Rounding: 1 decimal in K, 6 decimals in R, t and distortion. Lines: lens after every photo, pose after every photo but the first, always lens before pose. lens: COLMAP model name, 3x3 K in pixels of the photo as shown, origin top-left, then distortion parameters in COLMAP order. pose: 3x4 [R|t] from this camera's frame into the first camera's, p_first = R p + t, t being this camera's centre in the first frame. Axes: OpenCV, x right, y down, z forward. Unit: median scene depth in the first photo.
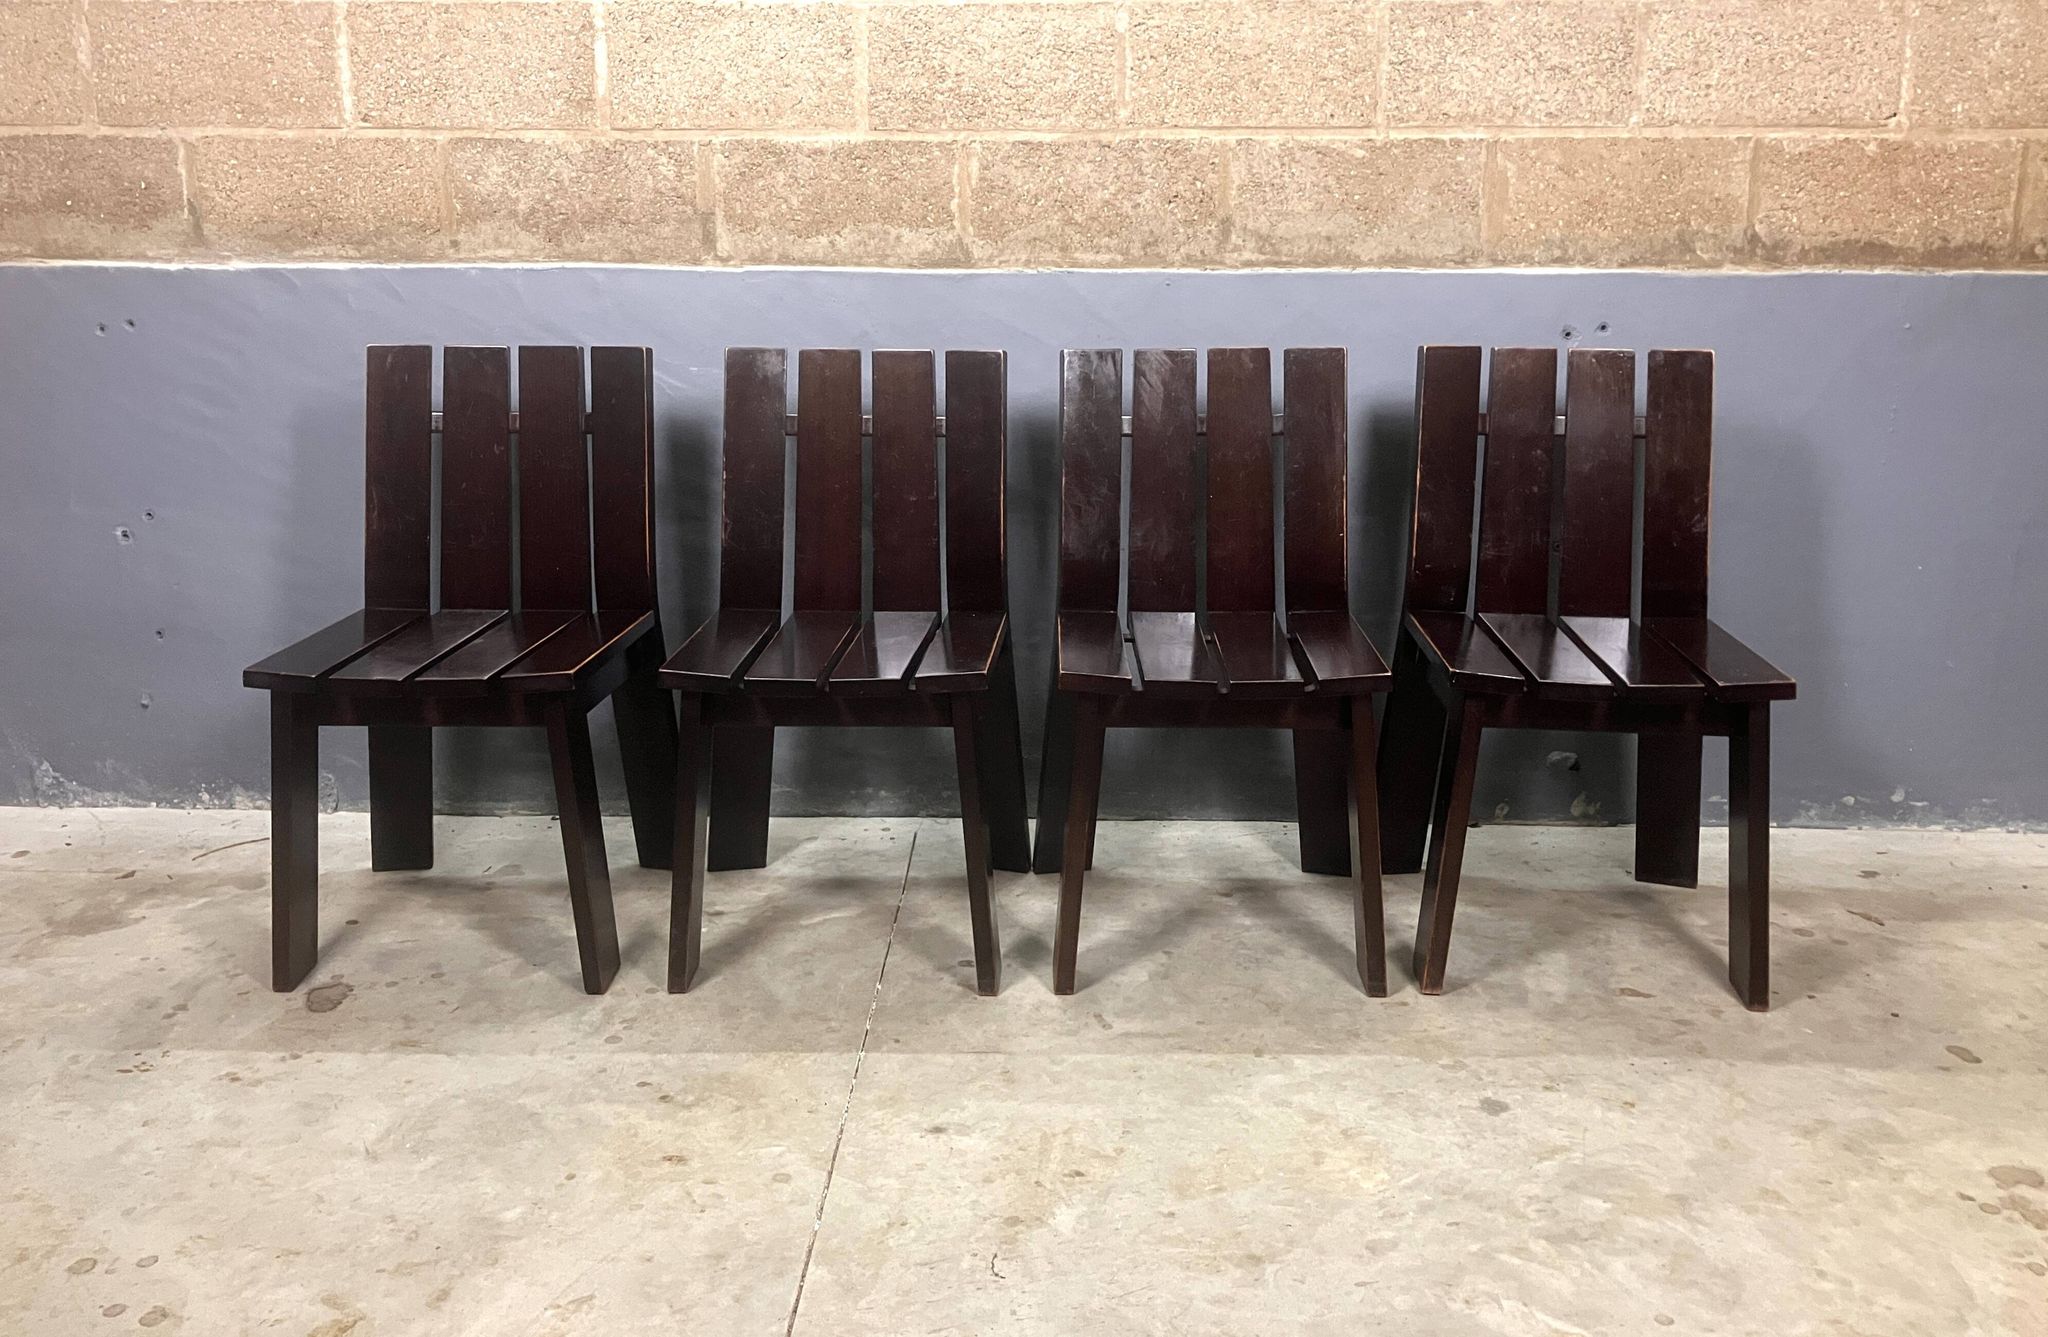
lens RADIAL K [[1699.2, 0, 1017.8], [0, 1699.2, 558.7], [0, 0, 1]] dist [0.017491, -0.012650]
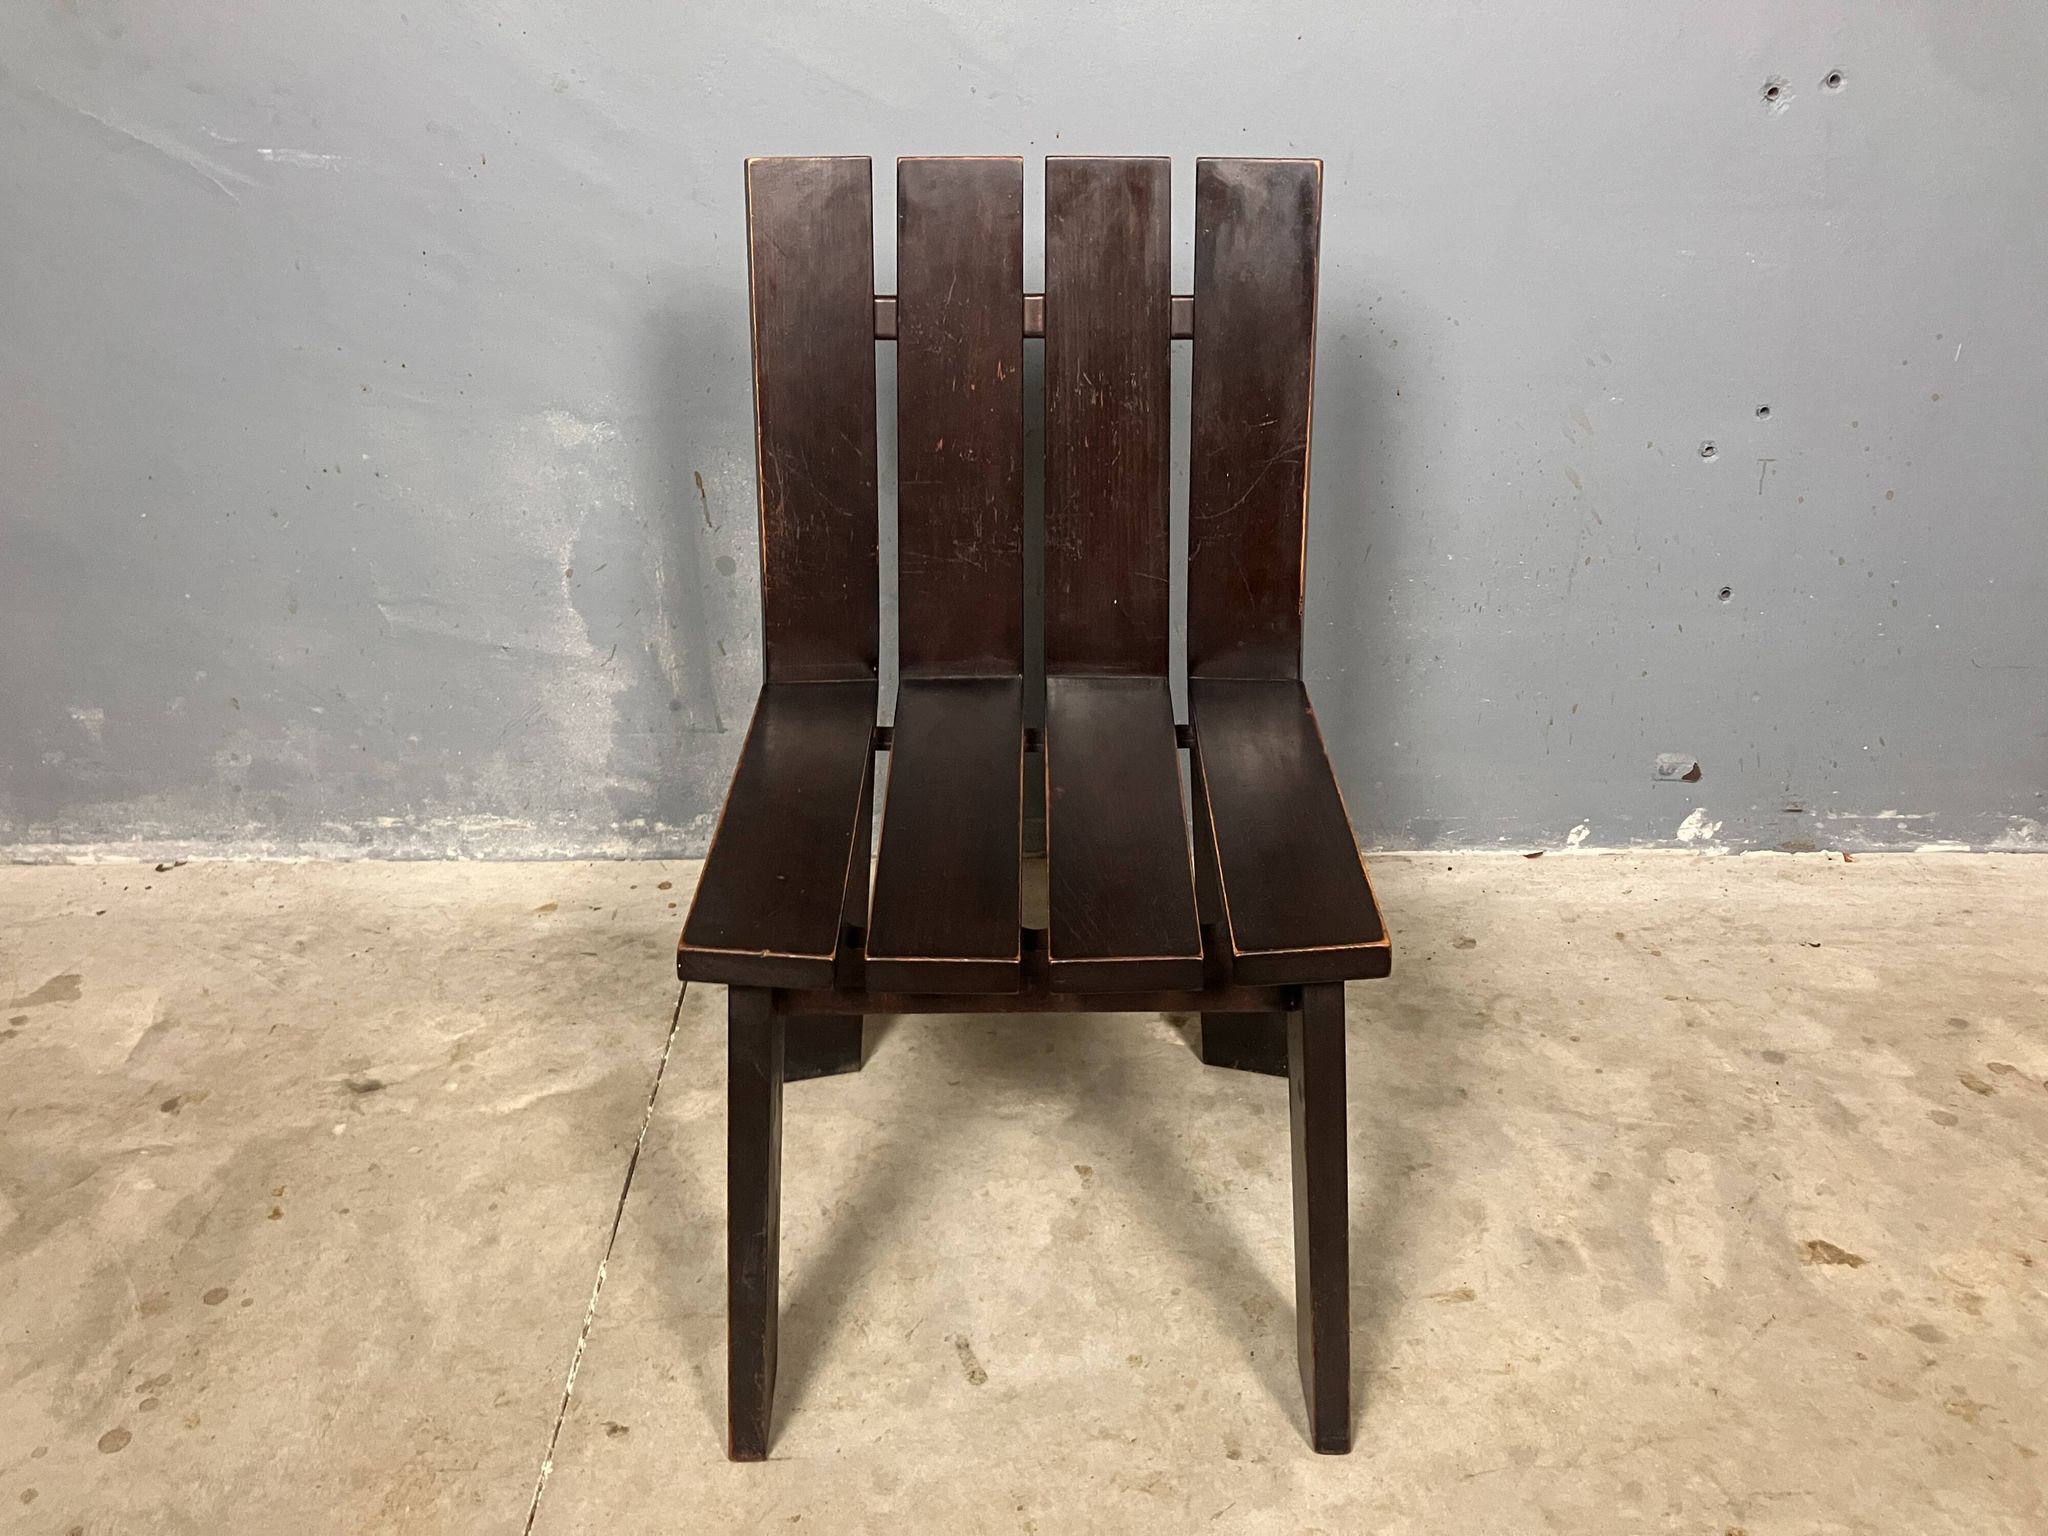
lens RADIAL K [[1691.5, 0, 1034.5], [0, 1691.5, 745.6], [0, 0, 1]] dist [-0.021000, 0.058035]
pose [[0.998790, -0.016905, 0.046190, 0.039260], [0.003505, 0.961162, 0.275963, -0.078095], [-0.049061, -0.275467, 0.960058, 0.398389]]
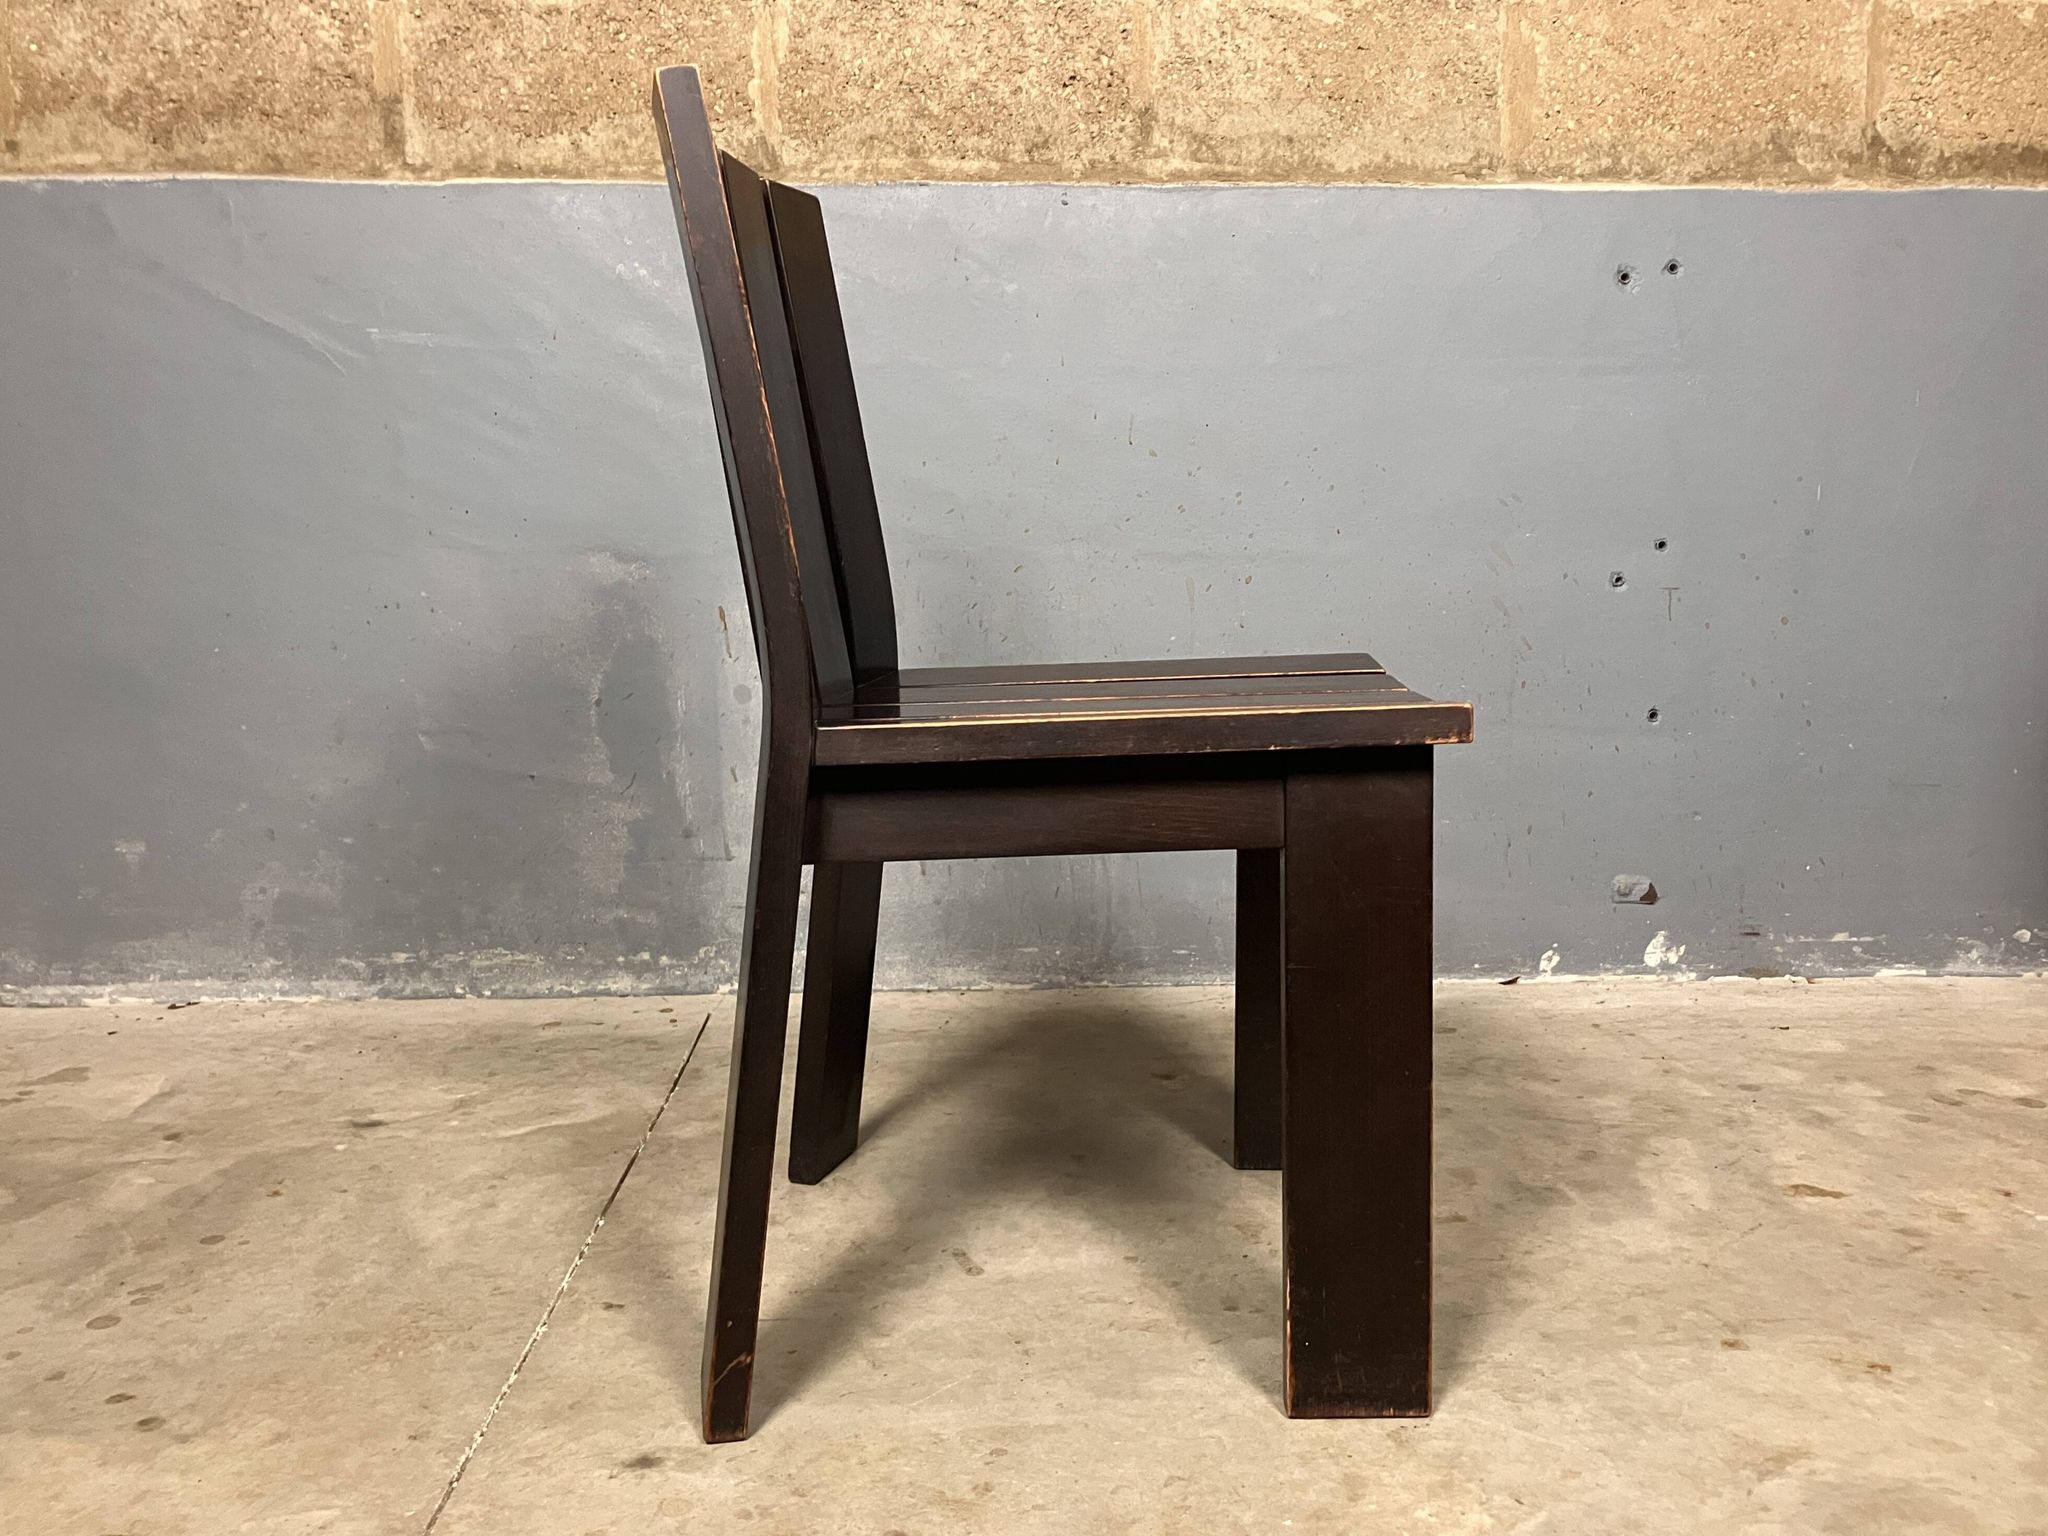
lens RADIAL K [[1741.9, 0, 1048.1], [0, 1741.9, 738.9], [0, 0, 1]] dist [-0.036534, 0.093546]
pose [[0.997856, -0.013936, 0.063940, 0.033764], [0.017841, 0.997984, -0.060911, 0.102433], [-0.062962, 0.061921, 0.996093, 0.308929]]
